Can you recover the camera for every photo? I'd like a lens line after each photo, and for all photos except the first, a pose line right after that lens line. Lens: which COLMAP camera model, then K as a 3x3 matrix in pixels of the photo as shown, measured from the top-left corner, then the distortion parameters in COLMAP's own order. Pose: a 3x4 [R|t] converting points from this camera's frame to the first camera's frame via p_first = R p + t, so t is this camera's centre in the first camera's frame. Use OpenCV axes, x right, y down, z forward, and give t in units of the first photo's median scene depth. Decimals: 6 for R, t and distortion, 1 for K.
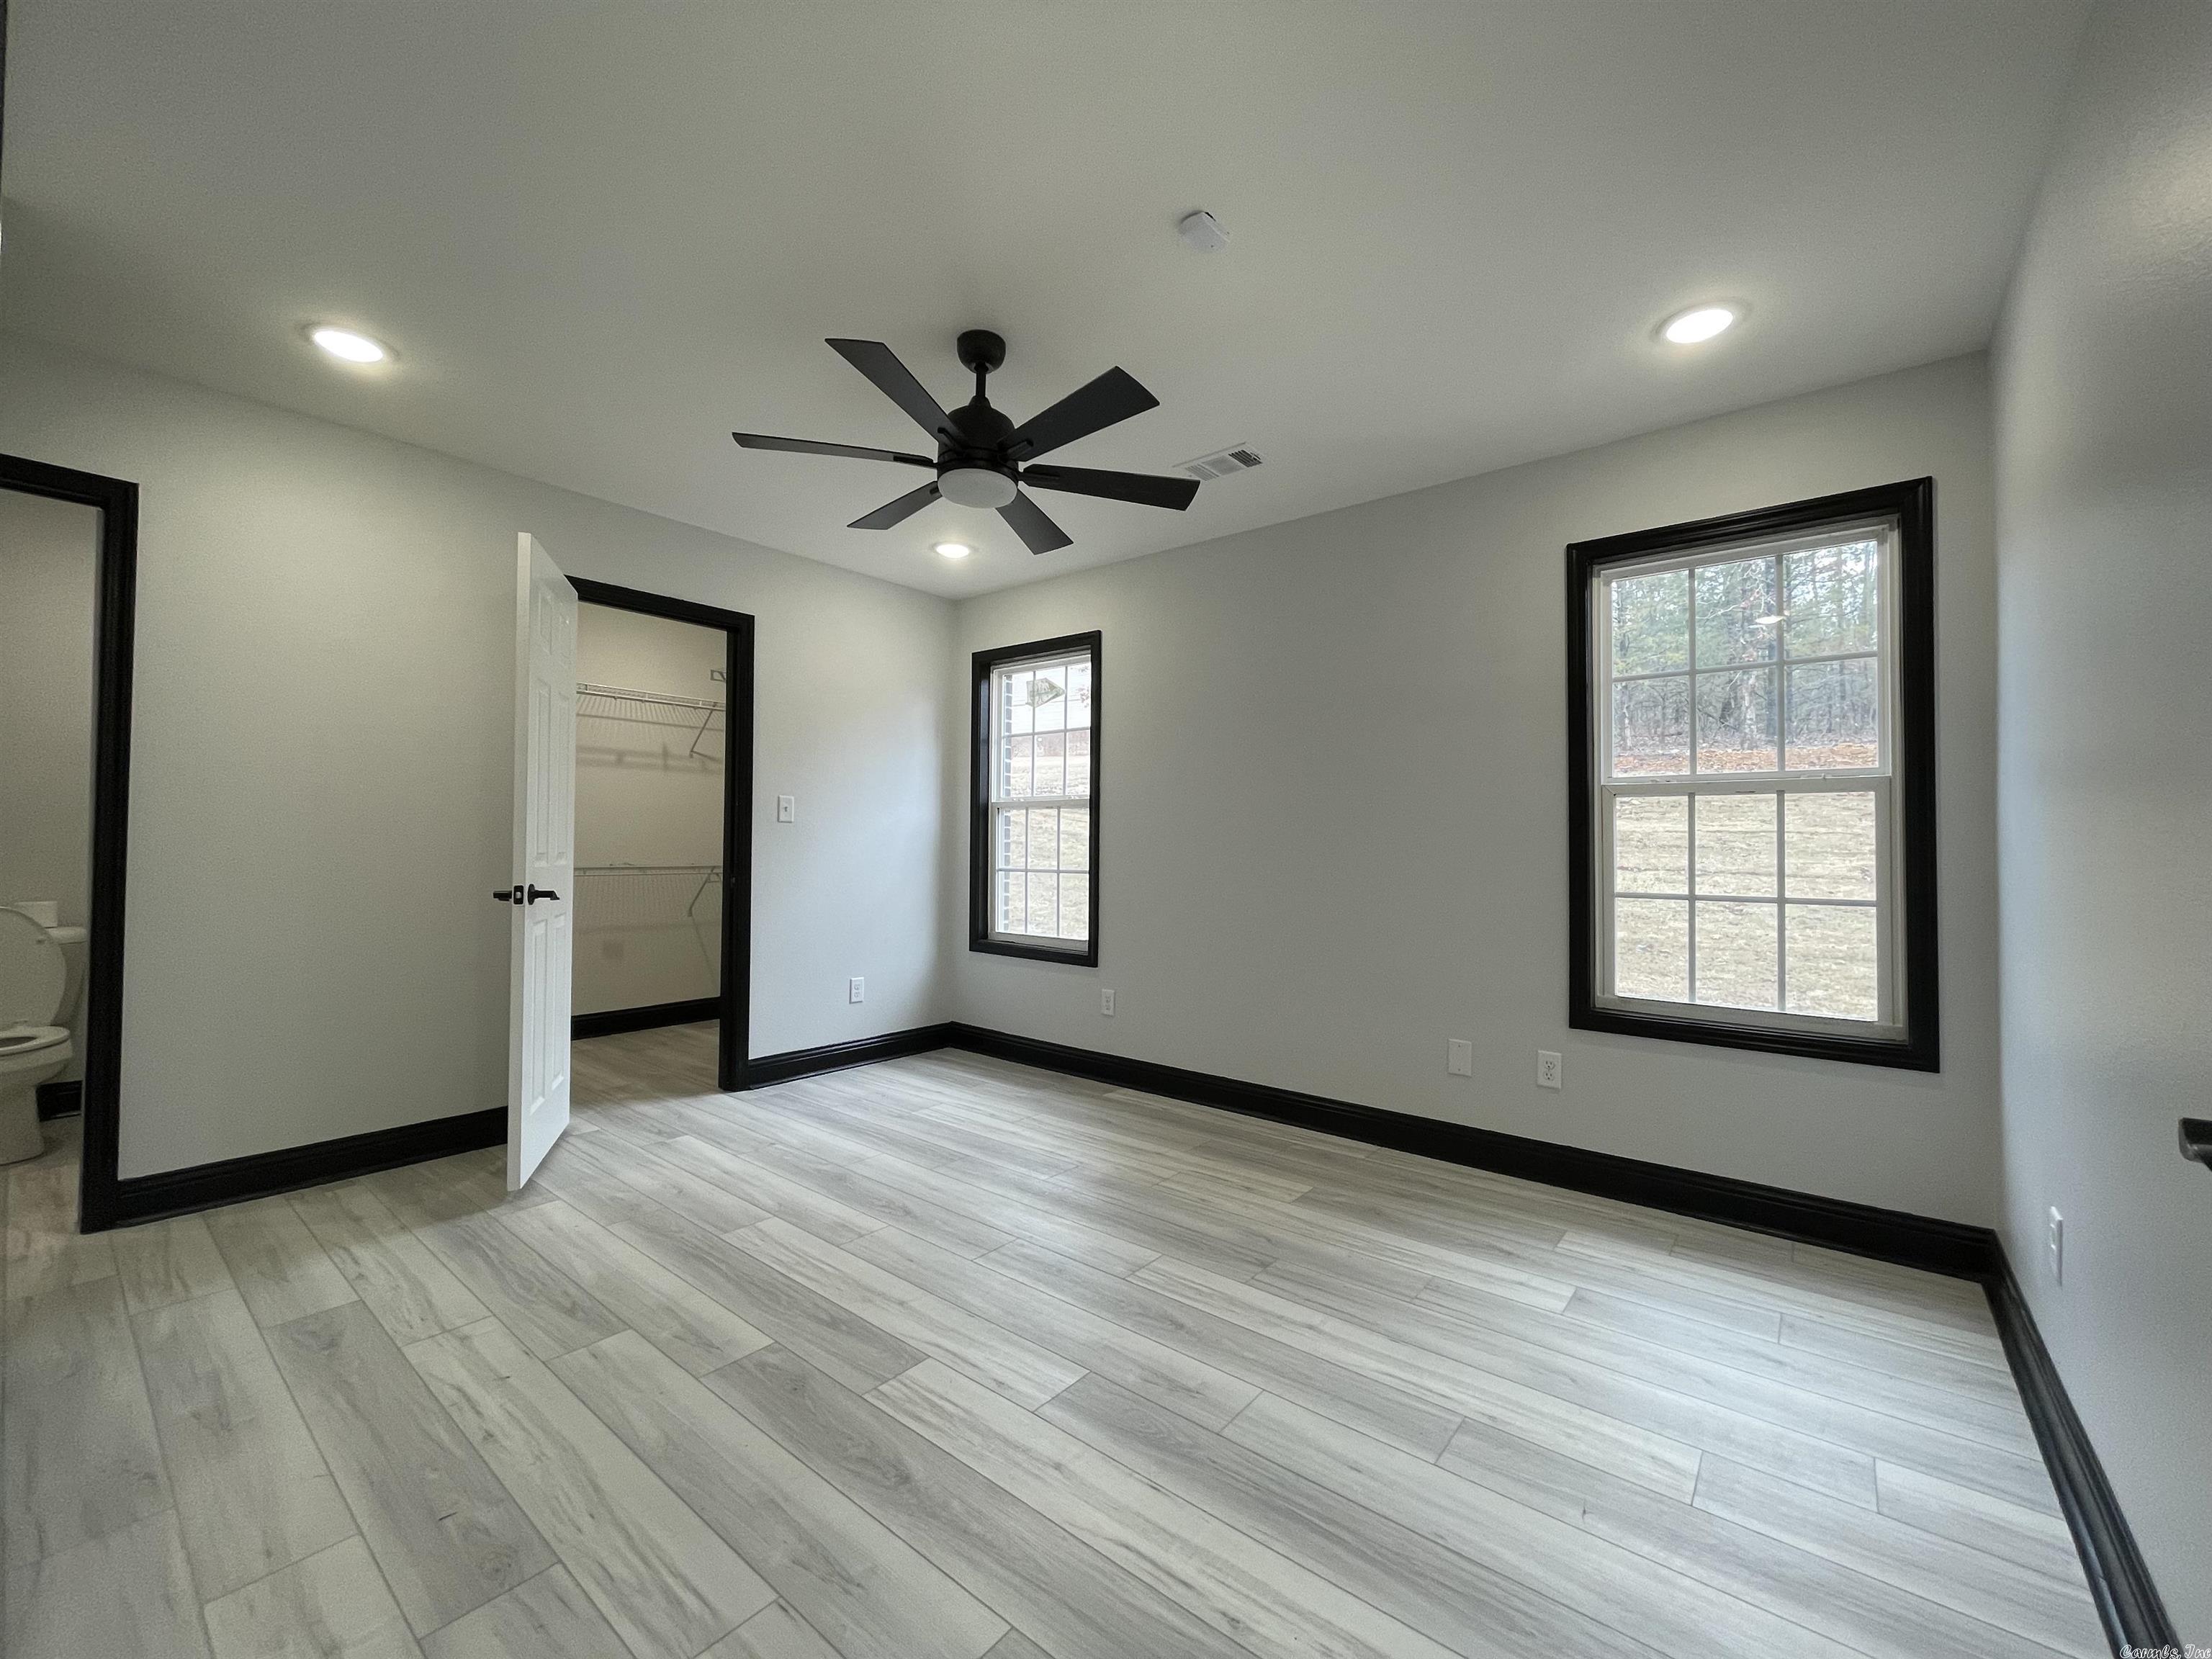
lens RADIAL K [[879.8, 0, 1155.1], [0, 879.8, 839.0], [0, 0, 1]] dist [0.000480, -0.000038]
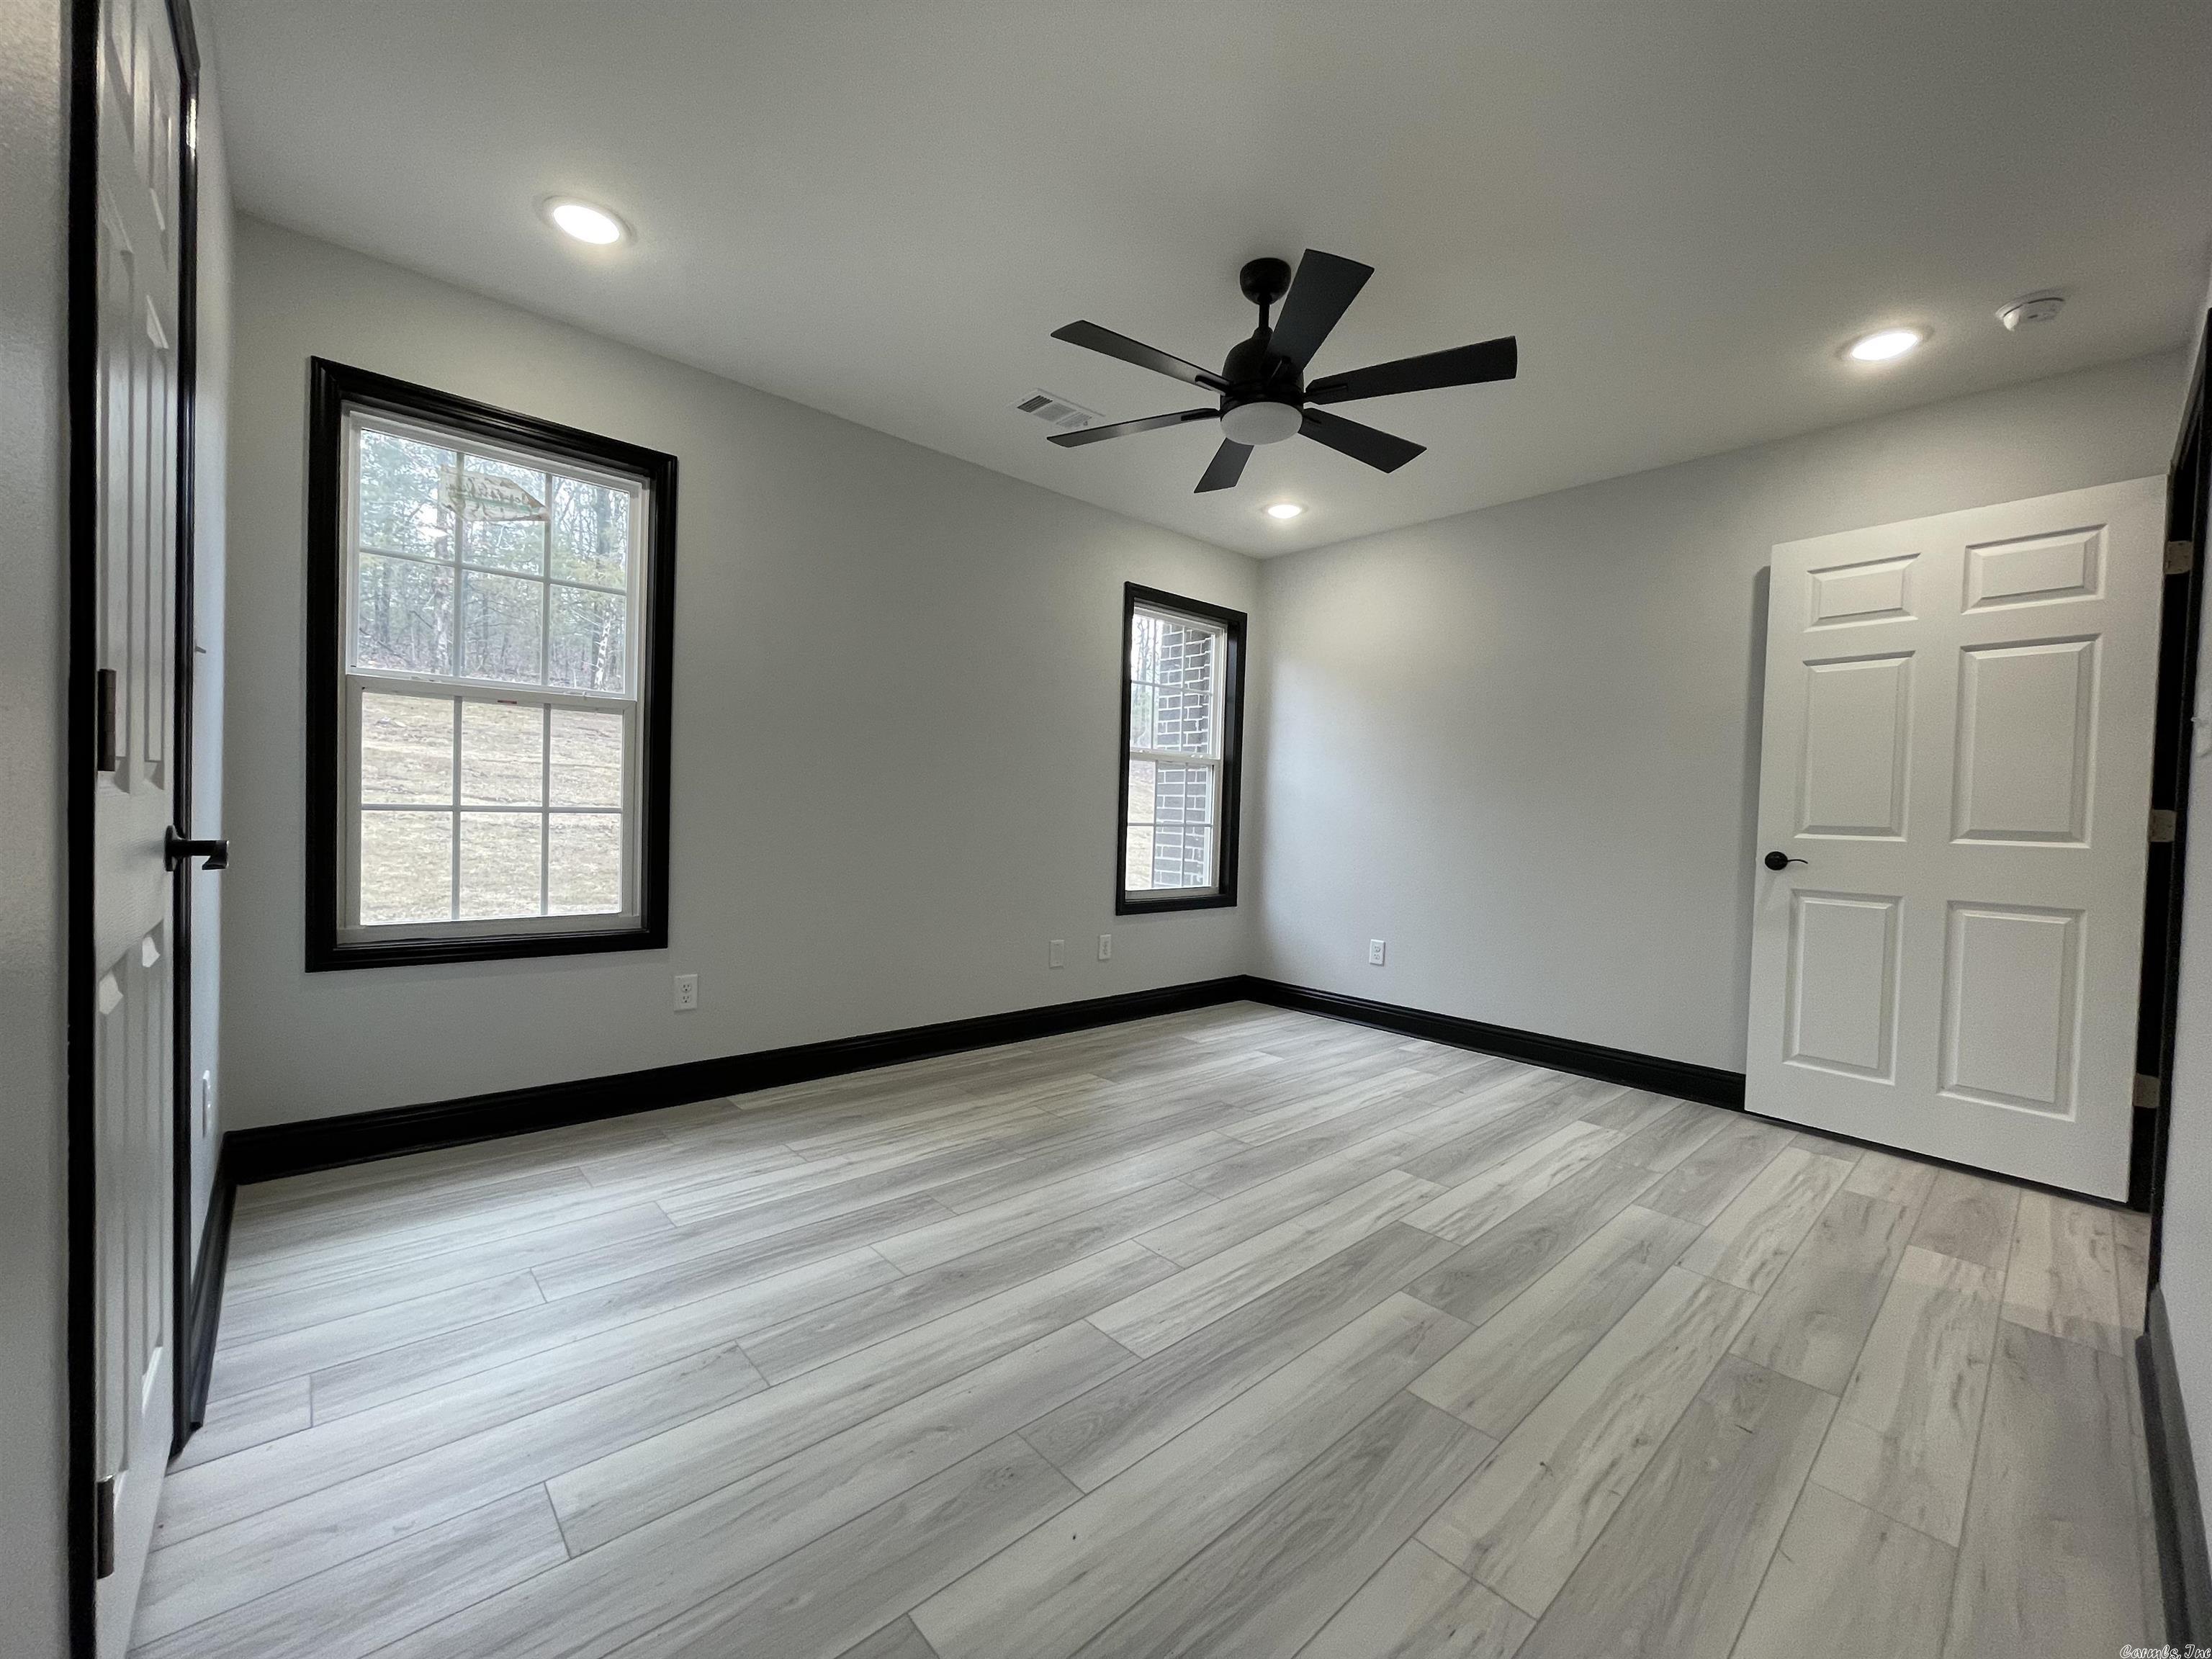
lens RADIAL K [[889.3, 0, 1106.0], [0, 889.3, 829.5], [0, 0, 1]] dist [0.000360, -0.000062]
pose [[0.183876, -0.042672, 0.982023, -0.780564], [-0.051340, 0.997277, 0.052948, 0.001595], [-0.981608, -0.060153, 0.181185, 0.617887]]
